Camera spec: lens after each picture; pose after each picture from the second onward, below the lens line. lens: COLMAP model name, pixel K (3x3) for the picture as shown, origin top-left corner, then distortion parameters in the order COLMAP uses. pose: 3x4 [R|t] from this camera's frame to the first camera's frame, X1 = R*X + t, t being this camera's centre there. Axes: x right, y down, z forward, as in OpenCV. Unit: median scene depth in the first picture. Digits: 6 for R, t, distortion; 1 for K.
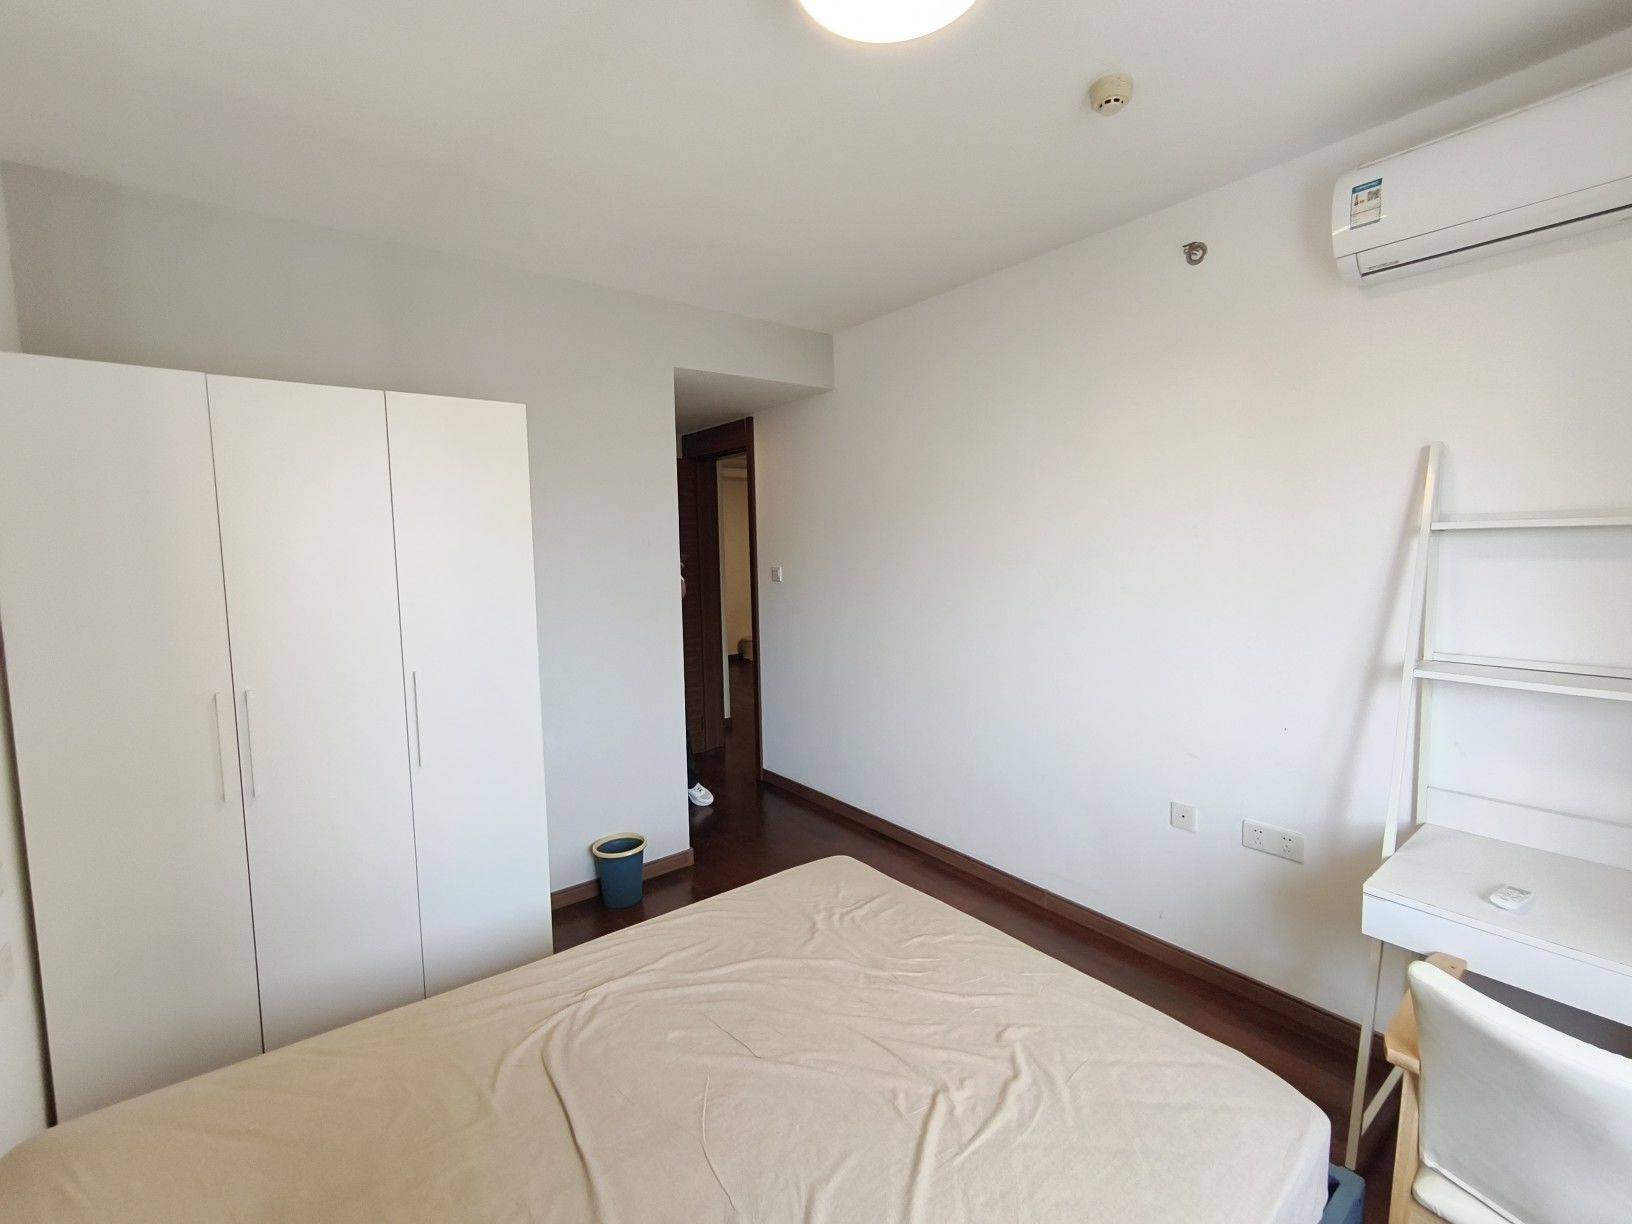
lens RADIAL K [[707.9, 0, 824.4], [0, 707.9, 600.4], [0, 0, 1]] dist [0.002097, 0.000182]
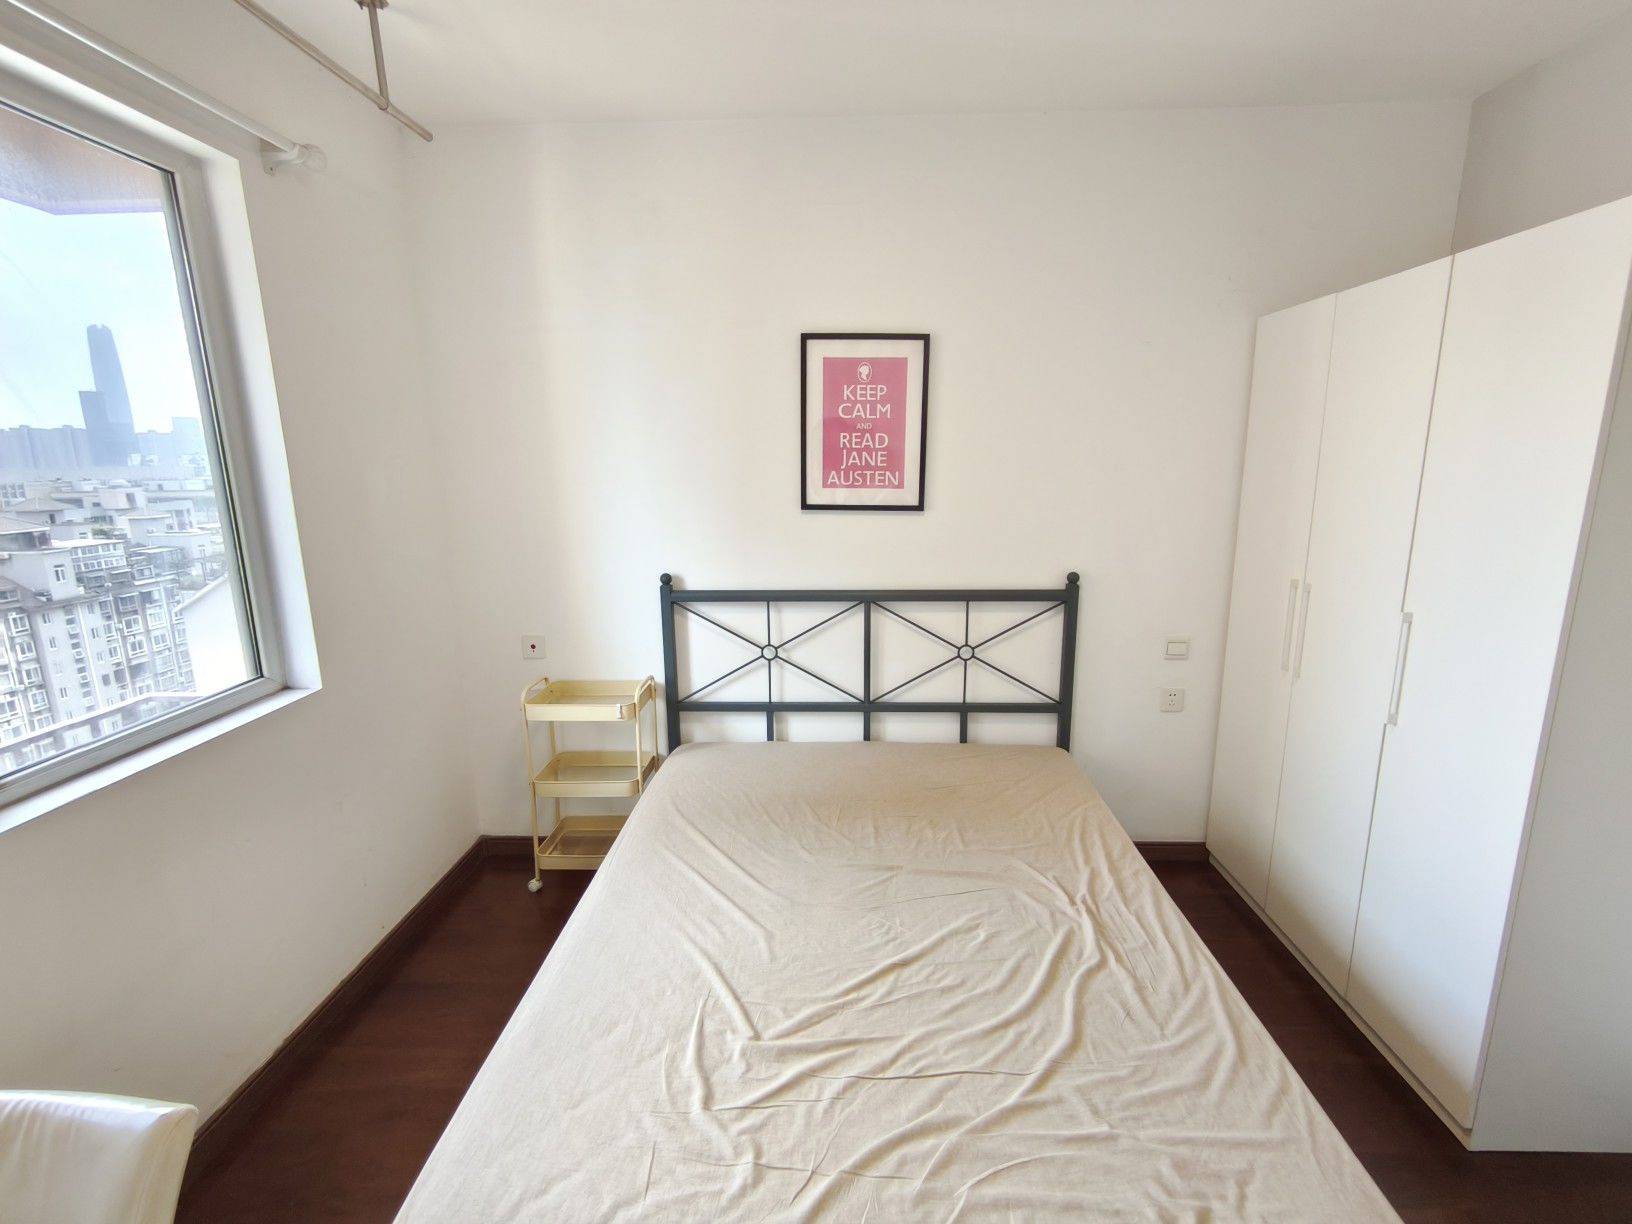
lens RADIAL K [[707.9, 0, 824.4], [0, 707.9, 600.4], [0, 0, 1]] dist [0.002097, 0.000182]
pose [[-0.633092, 0.175428, -0.753936, 0.737595], [-0.041180, 0.964969, 0.259112, -0.152198], [0.772980, 0.195089, -0.603690, 1.547628]]
